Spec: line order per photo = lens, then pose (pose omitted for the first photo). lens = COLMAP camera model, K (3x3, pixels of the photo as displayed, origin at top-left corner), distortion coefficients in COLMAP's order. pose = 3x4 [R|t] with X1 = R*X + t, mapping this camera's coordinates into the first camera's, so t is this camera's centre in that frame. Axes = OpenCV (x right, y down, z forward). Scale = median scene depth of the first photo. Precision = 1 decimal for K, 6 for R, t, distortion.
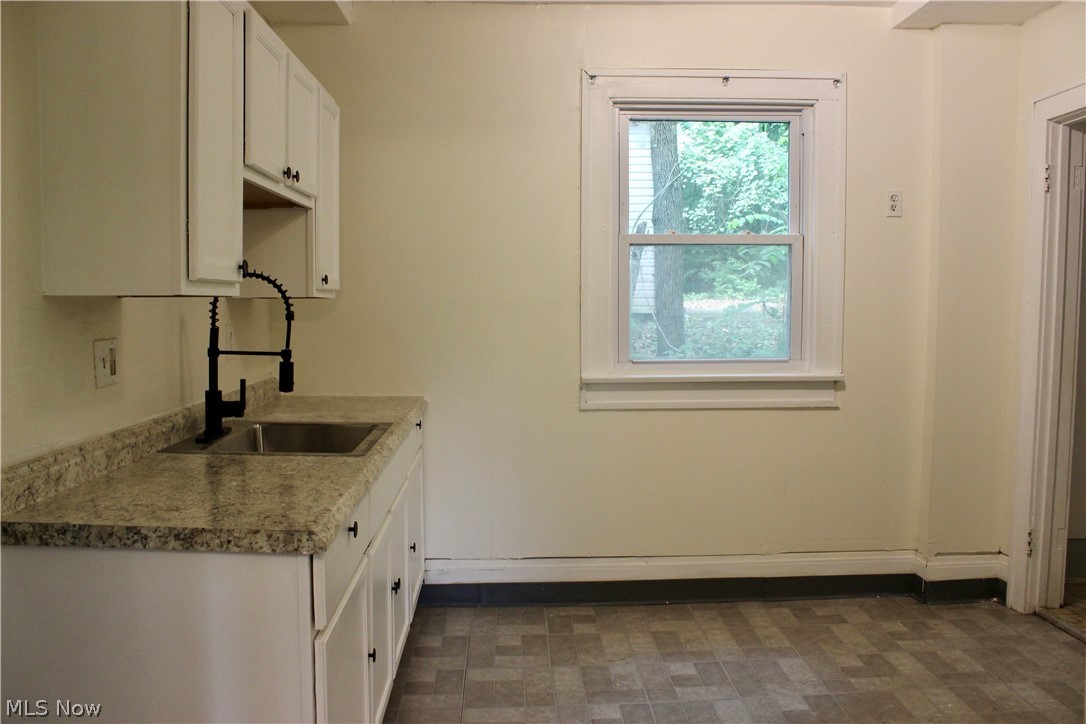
lens RADIAL K [[909.6, 0, 543.0], [0, 909.6, 362.0], [0, 0, 1]] dist [-0.161391, 0.151564]
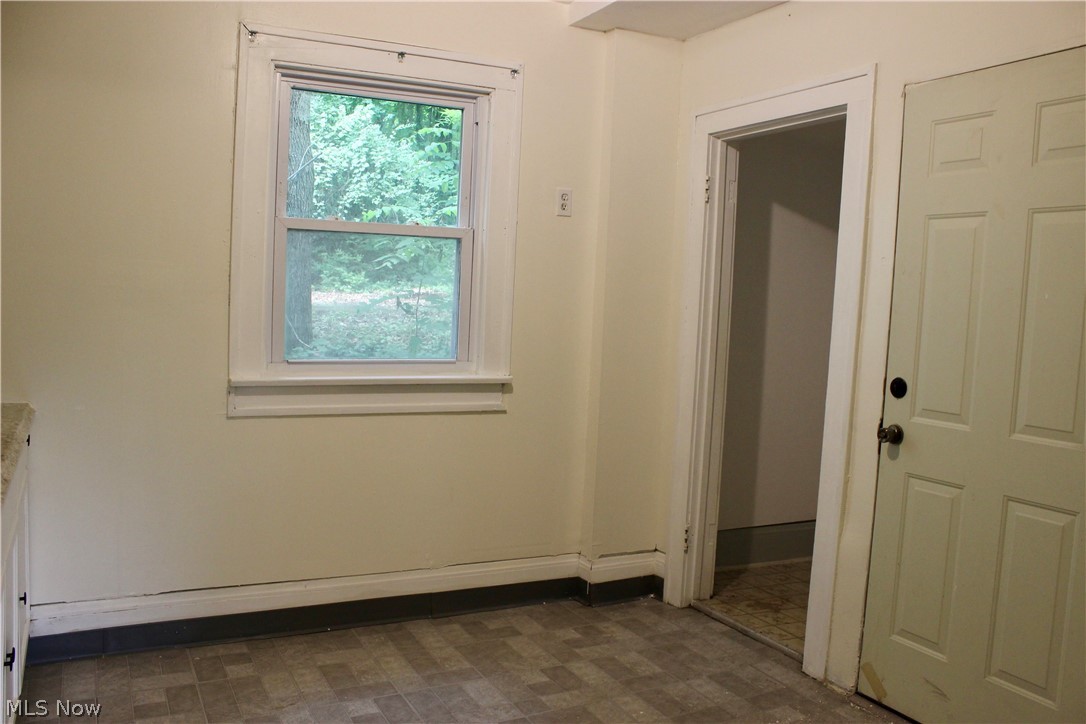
lens RADIAL K [[909.6, 0, 543.0], [0, 909.6, 362.0], [0, 0, 1]] dist [-0.161391, 0.151564]
pose [[0.902921, 0.007170, 0.429746, -0.055436], [-0.010582, 0.999929, 0.005550, -0.007842], [-0.429676, -0.009559, 0.902933, 0.105923]]
